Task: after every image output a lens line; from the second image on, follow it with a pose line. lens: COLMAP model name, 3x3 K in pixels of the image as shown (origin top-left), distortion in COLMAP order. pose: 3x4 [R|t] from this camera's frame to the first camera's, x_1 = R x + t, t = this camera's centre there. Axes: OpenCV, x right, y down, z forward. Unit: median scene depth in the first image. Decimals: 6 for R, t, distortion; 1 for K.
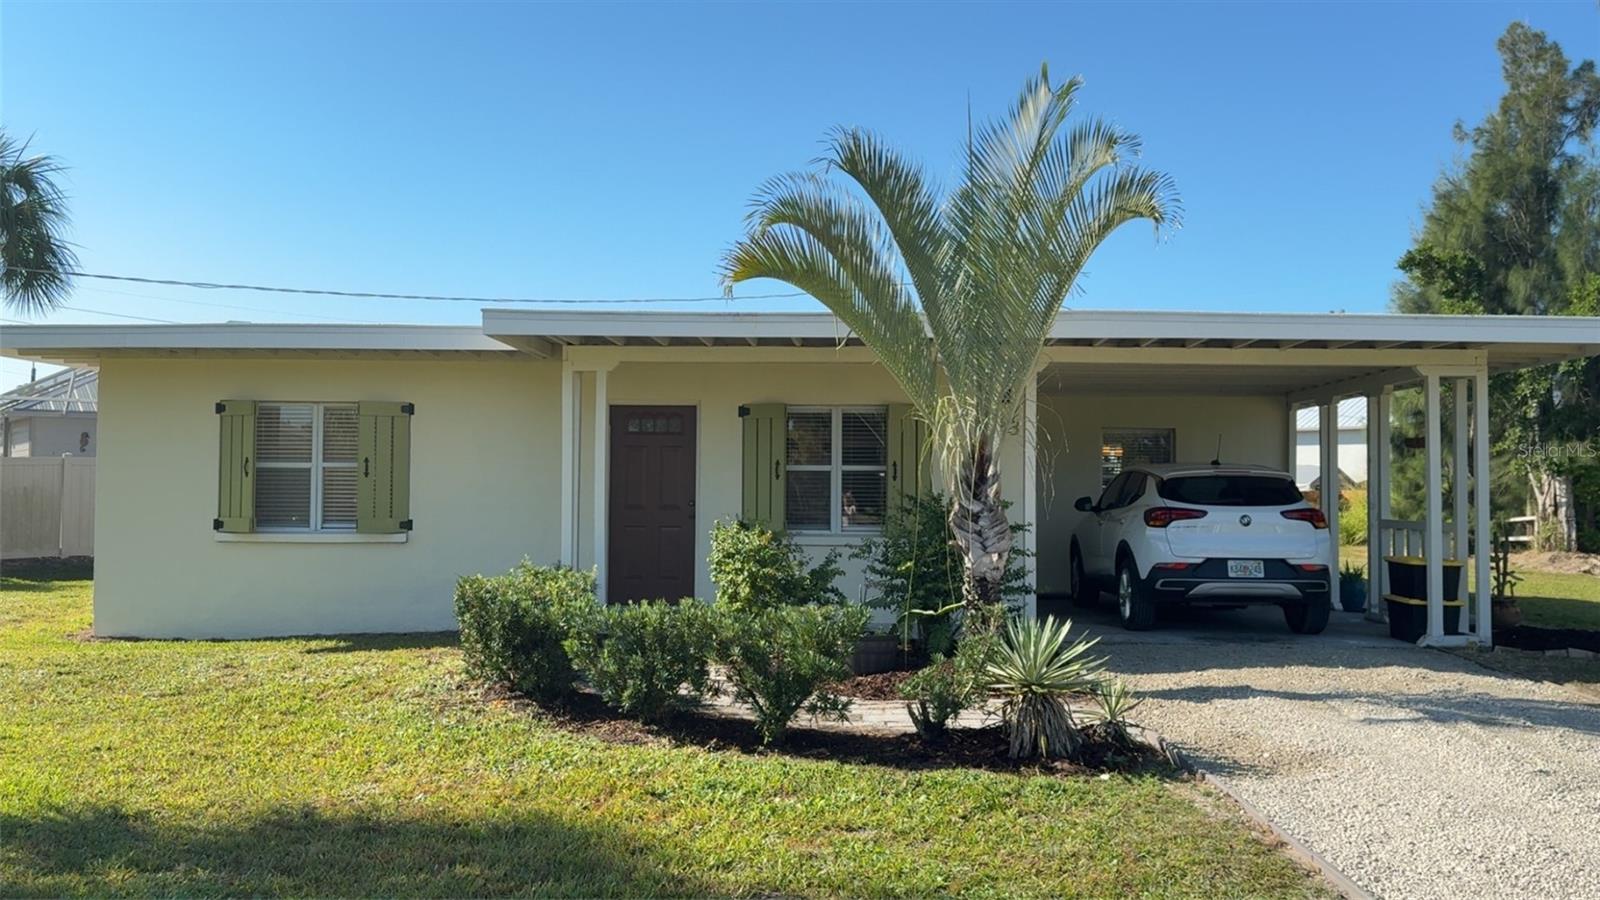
lens RADIAL K [[1268.7, 0, 800.0], [0, 1268.7, 450.0], [0, 0, 1]] dist [0.005079, -0.121734]
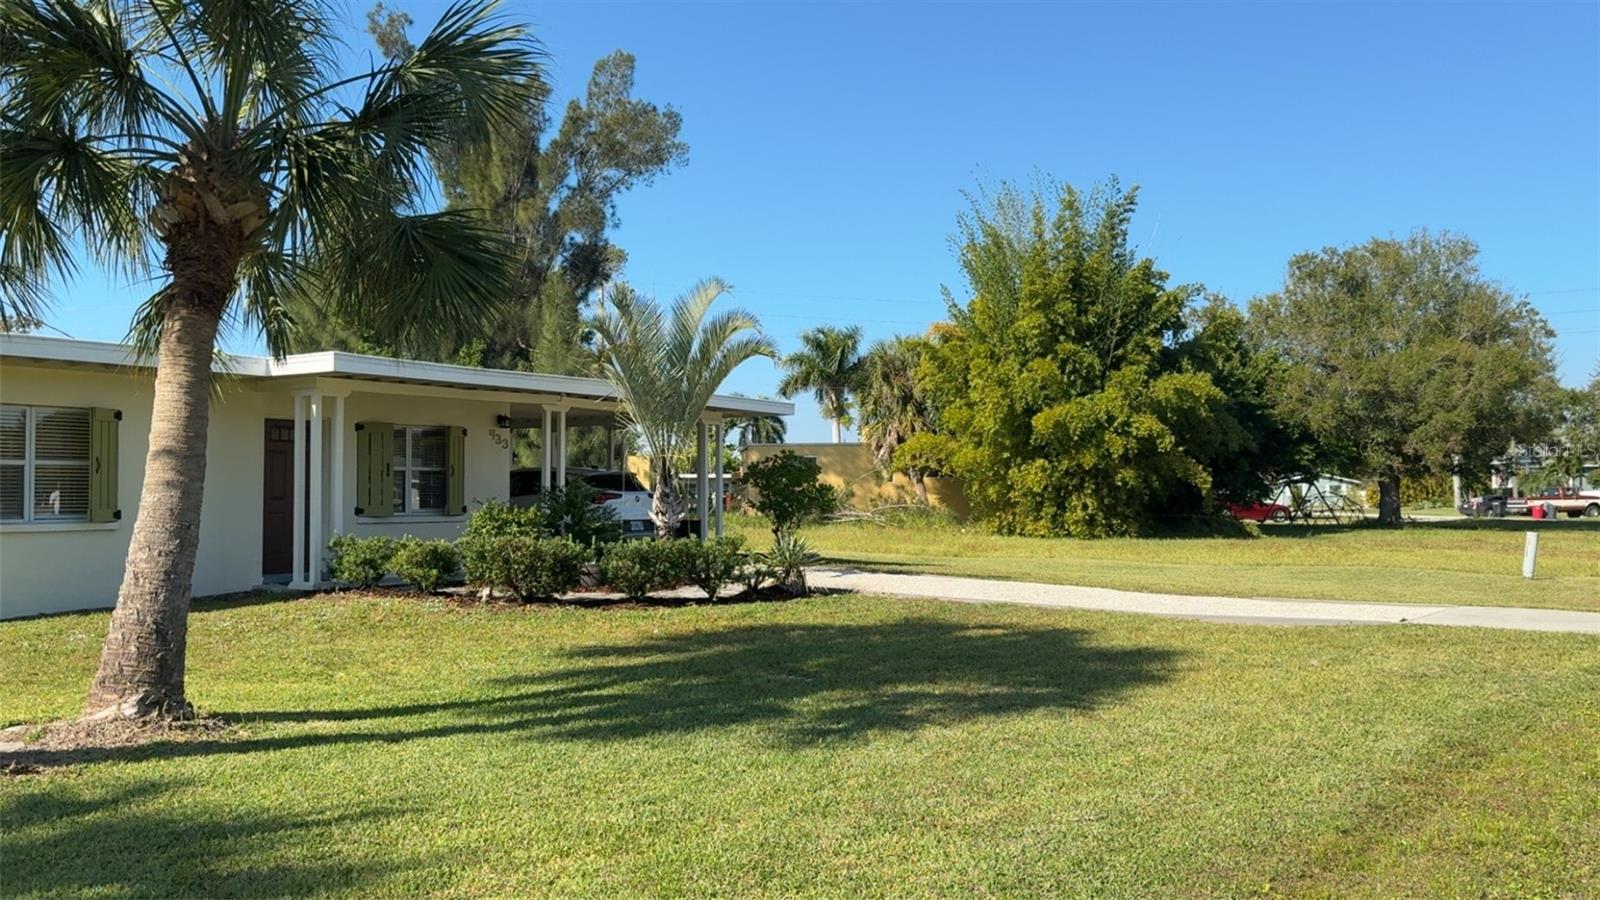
lens RADIAL K [[1268.7, 0, 800.0], [0, 1268.7, 450.0], [0, 0, 1]] dist [0.005079, -0.121734]
pose [[0.560208, 0.018303, 0.828150, -0.915516], [-0.018873, 0.999778, -0.009330, -0.001504], [-0.828137, -0.010403, 0.560429, -0.172839]]
